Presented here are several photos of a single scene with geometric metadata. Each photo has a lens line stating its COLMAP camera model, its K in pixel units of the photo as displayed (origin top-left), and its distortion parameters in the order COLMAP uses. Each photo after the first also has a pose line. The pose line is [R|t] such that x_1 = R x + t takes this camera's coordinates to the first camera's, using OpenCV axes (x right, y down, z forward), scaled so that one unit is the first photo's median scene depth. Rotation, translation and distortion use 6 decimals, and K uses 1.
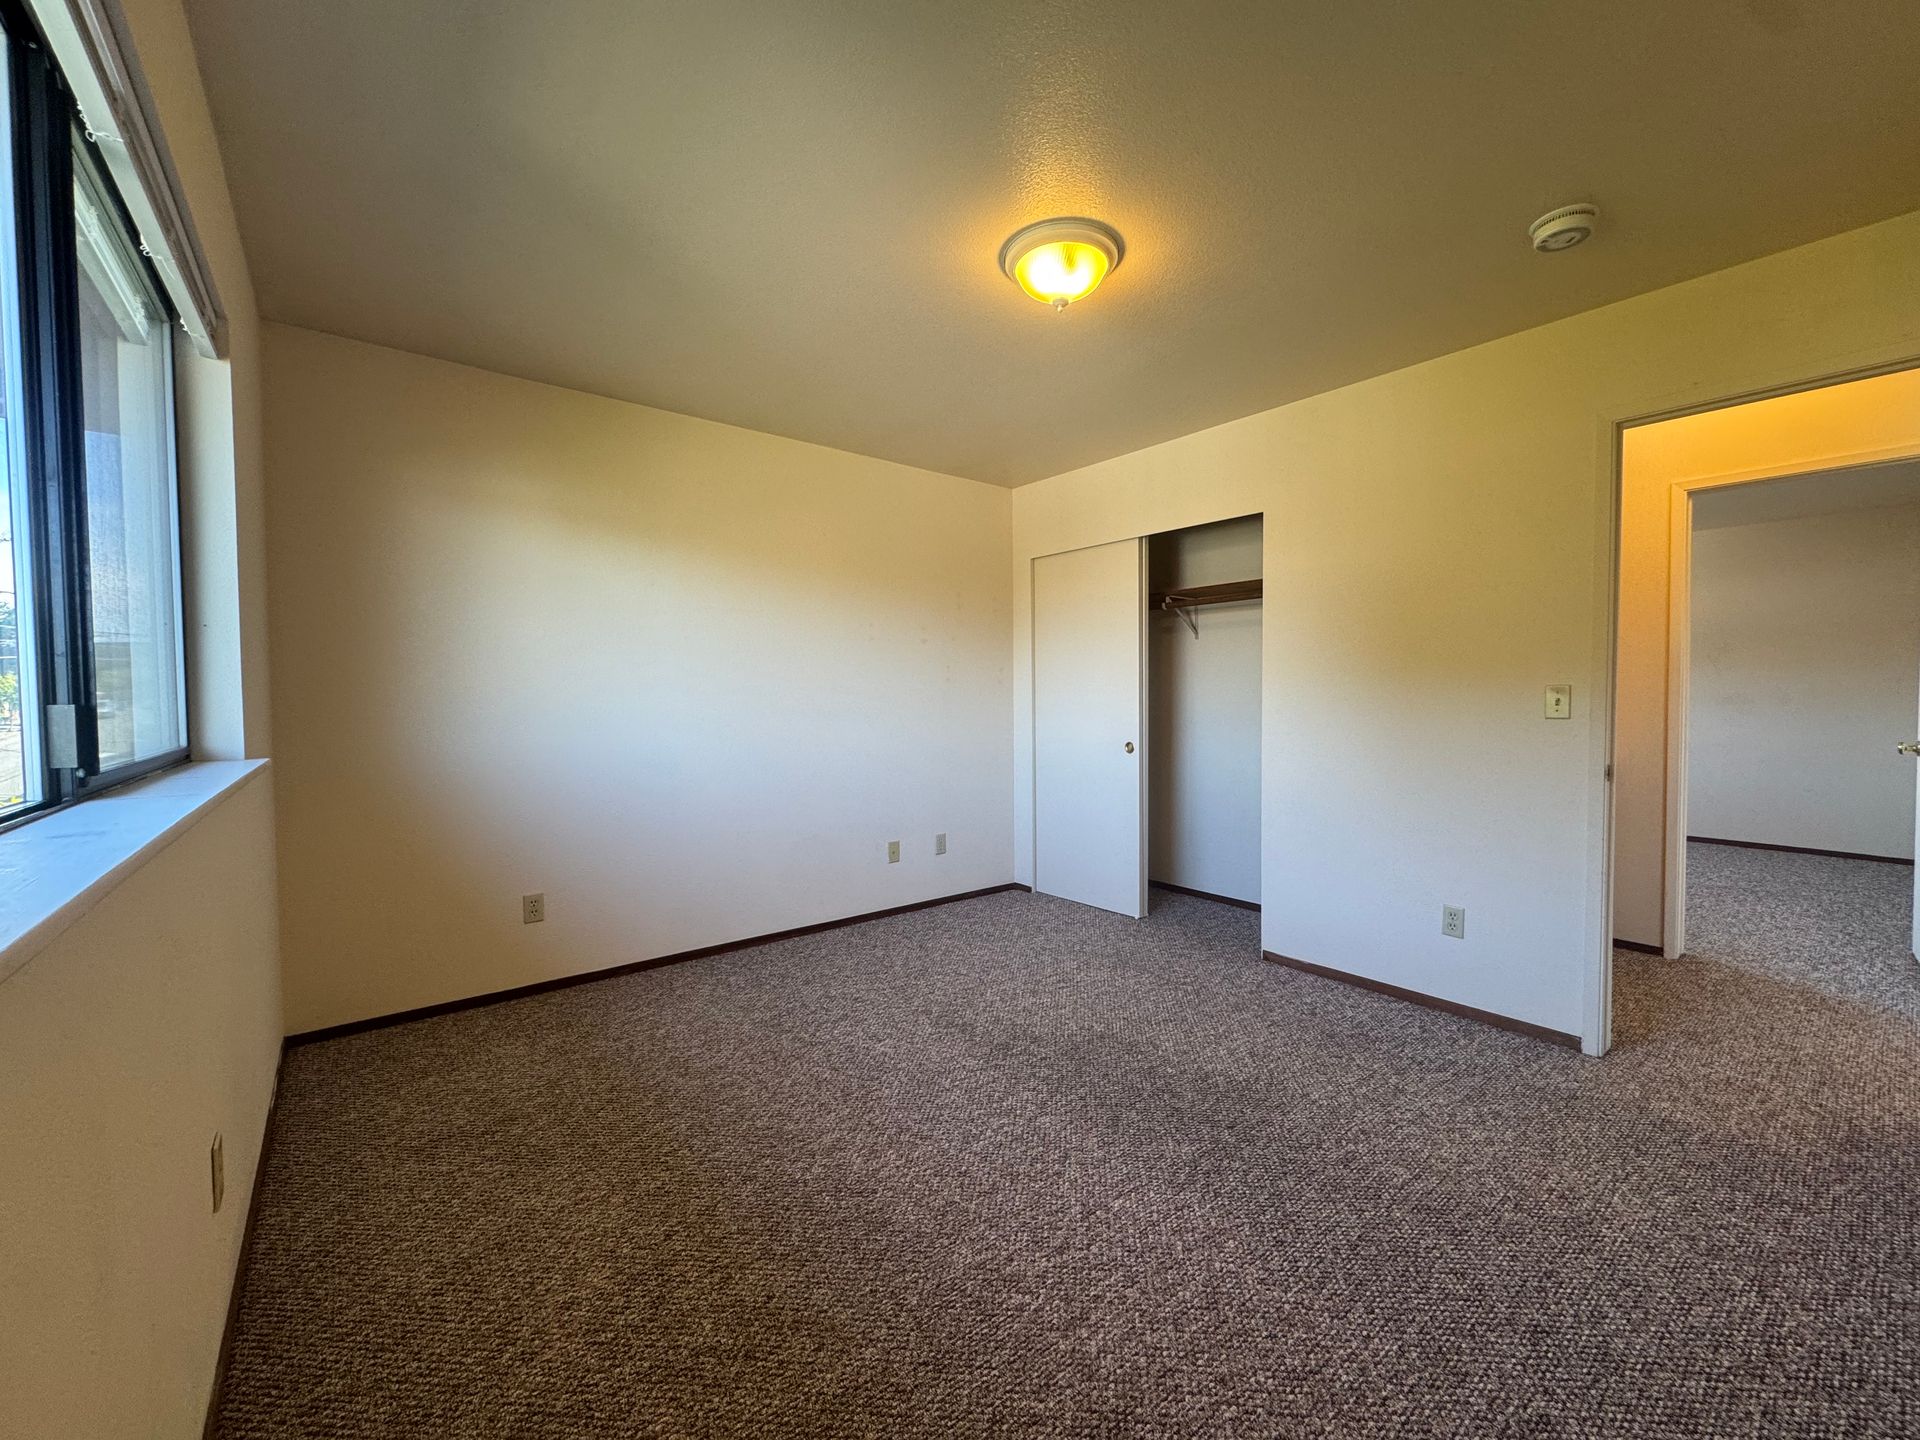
lens RADIAL K [[764.3, 0, 957.6], [0, 764.3, 716.7], [0, 0, 1]] dist [-0.003220, 0.000496]
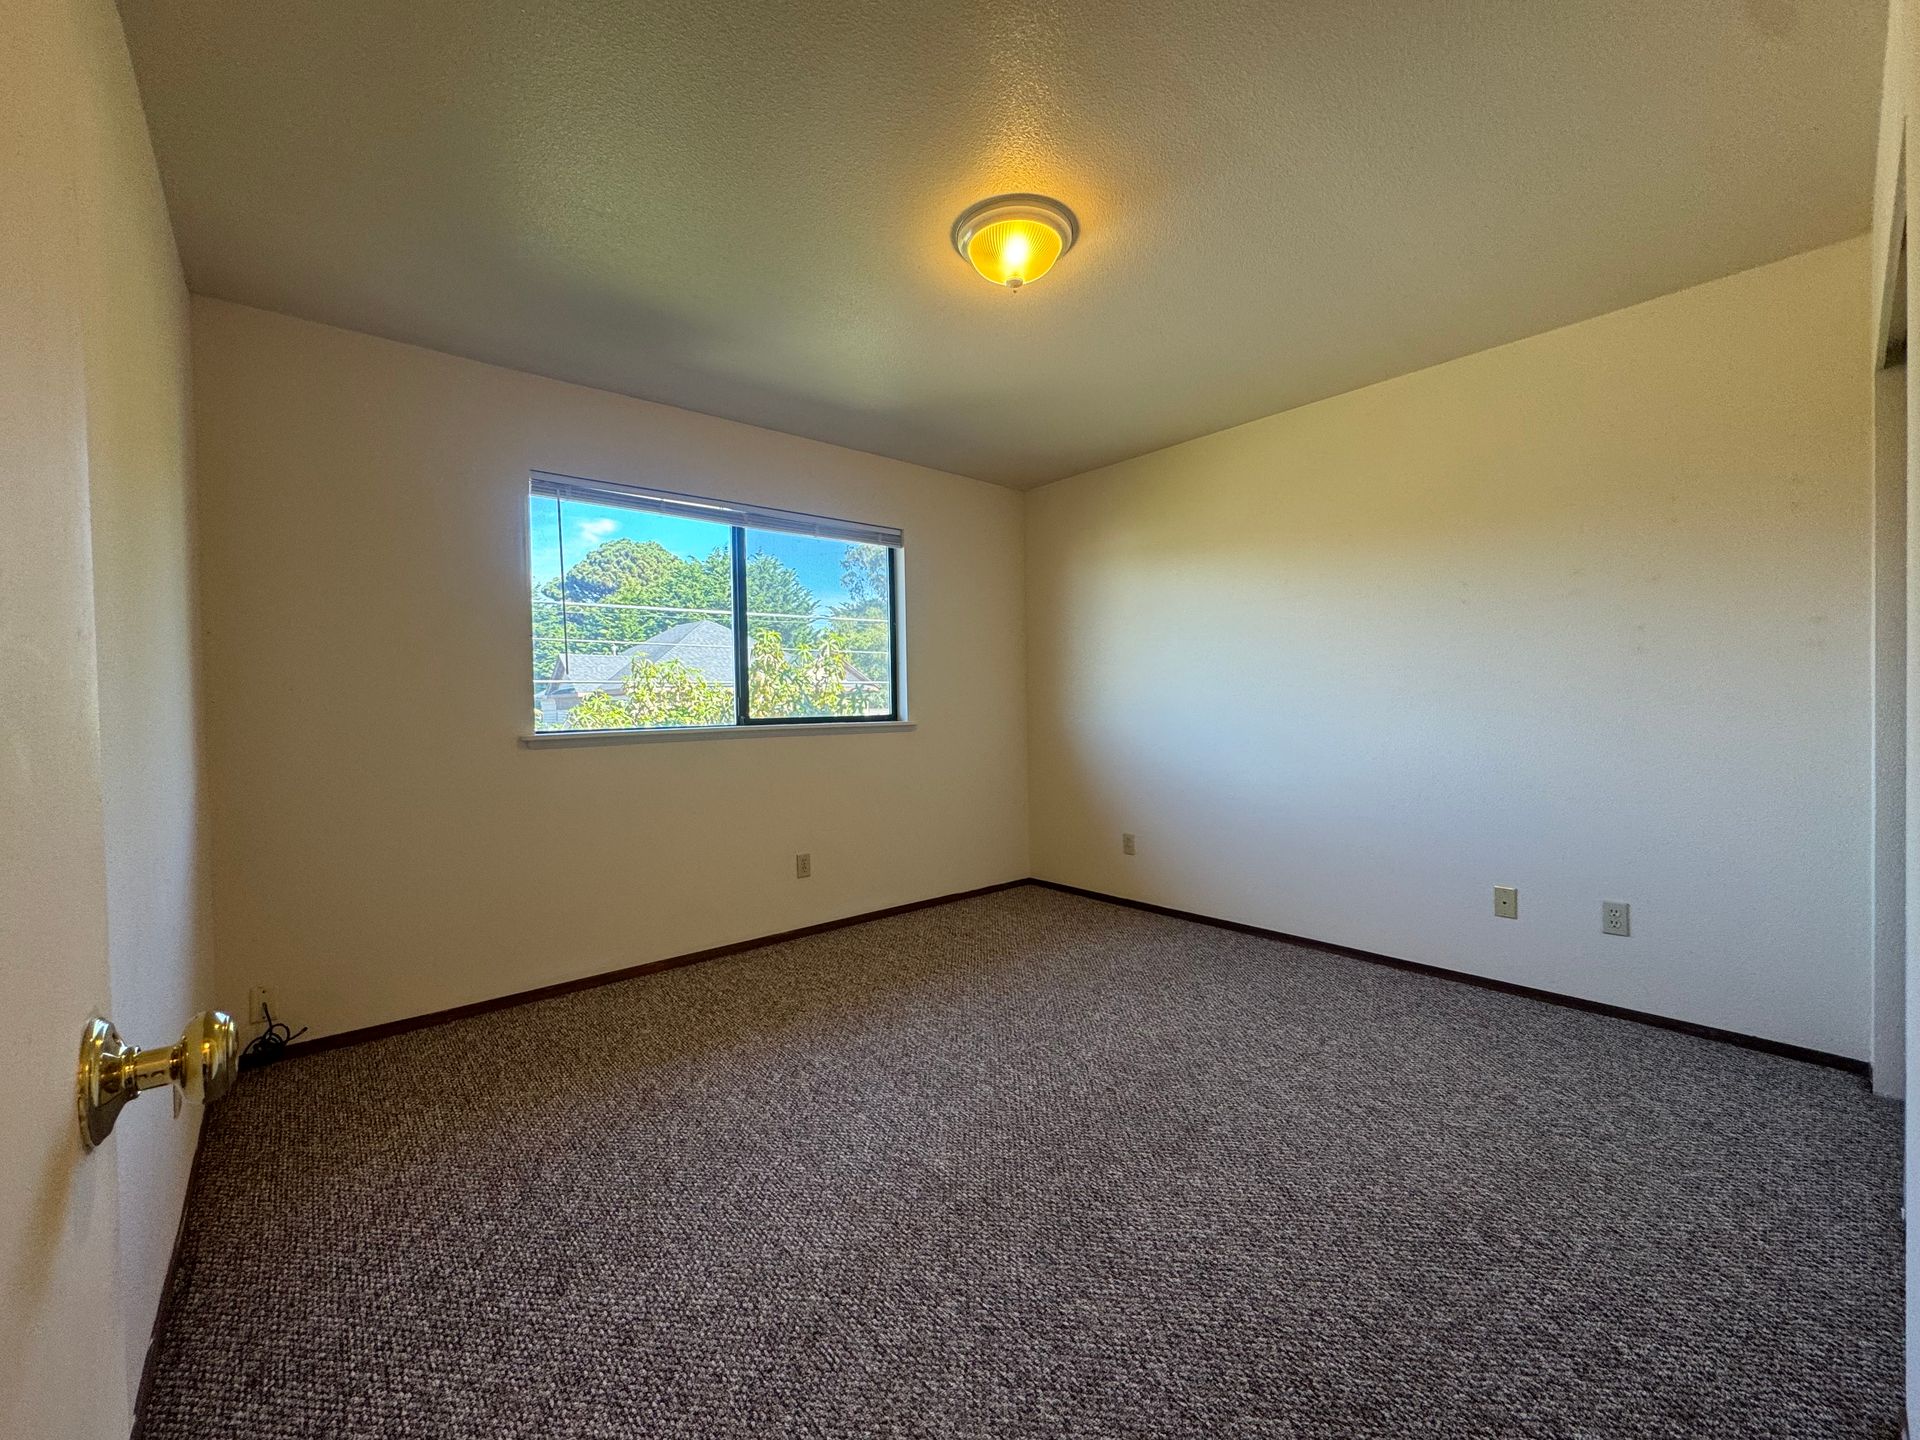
lens RADIAL K [[764.3, 0, 957.6], [0, 764.3, 716.7], [0, 0, 1]] dist [-0.003220, 0.000496]
pose [[0.038661, 0.020955, -0.999033, 0.895679], [-0.010540, 0.999733, 0.020562, -0.003146], [0.999197, 0.009735, 0.038872, 0.712215]]
